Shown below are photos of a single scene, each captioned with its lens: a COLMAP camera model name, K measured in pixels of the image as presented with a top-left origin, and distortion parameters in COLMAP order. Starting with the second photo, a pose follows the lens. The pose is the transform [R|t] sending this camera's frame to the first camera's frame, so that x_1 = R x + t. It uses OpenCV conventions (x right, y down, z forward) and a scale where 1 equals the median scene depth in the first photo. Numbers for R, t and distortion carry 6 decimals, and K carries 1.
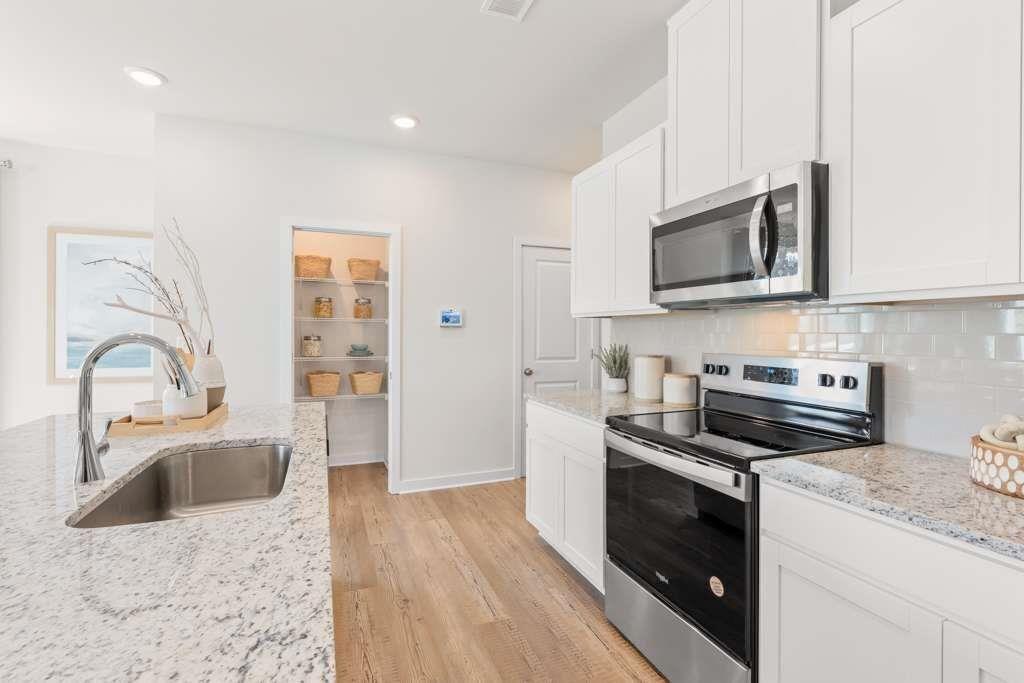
lens RADIAL K [[474.6, 0, 512.5], [0, 474.6, 333.5], [0, 0, 1]] dist [0.000229, 0.000206]
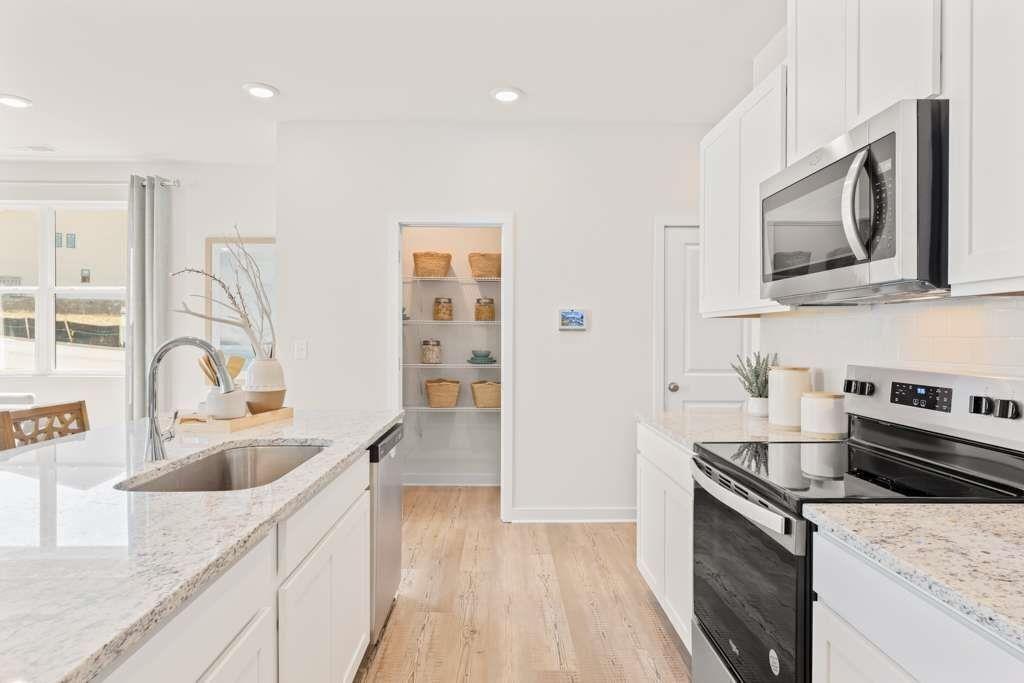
lens RADIAL K [[602.9, 0, 512.0], [0, 602.9, 341.5], [0, 0, 1]] dist [-0.002167, 0.000168]
pose [[0.934937, 0.003756, -0.354793, 0.226997], [-0.002088, 0.999985, 0.005085, 0.001411], [0.354806, -0.004014, 0.934931, -0.044944]]
